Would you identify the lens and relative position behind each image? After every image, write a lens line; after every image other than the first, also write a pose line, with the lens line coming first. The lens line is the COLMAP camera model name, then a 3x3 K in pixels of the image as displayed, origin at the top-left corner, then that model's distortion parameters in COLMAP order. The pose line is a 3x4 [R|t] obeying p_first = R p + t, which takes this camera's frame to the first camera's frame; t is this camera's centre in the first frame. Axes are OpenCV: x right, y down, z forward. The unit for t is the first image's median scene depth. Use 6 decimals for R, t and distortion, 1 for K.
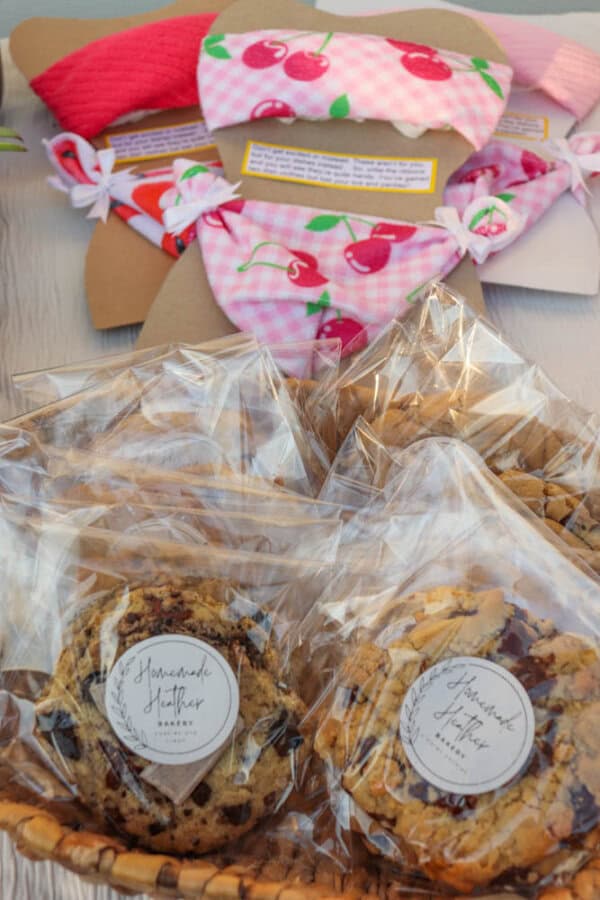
lens RADIAL K [[1361.4, 0, 303.5], [0, 1361.4, 450.7], [0, 0, 1]] dist [0.037178, 0.000000]
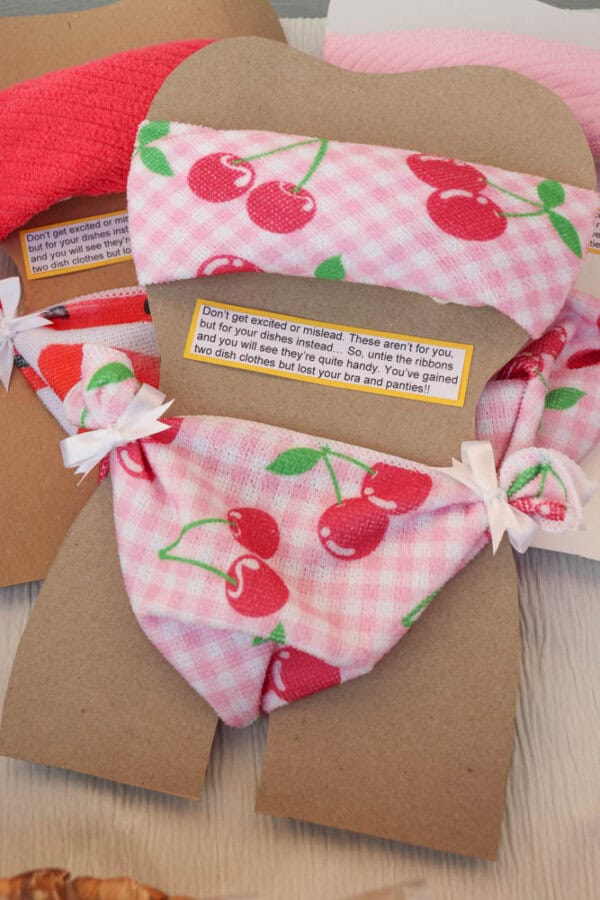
lens RADIAL K [[1074.6, 0, 295.5], [0, 1074.6, 449.1], [0, 0, 1]] dist [-0.106205, 0.000000]
pose [[0.996026, 0.056875, -0.068531, 0.050051], [-0.032485, 0.948519, 0.315051, -0.331139], [0.082922, -0.311573, 0.946597, 0.480360]]
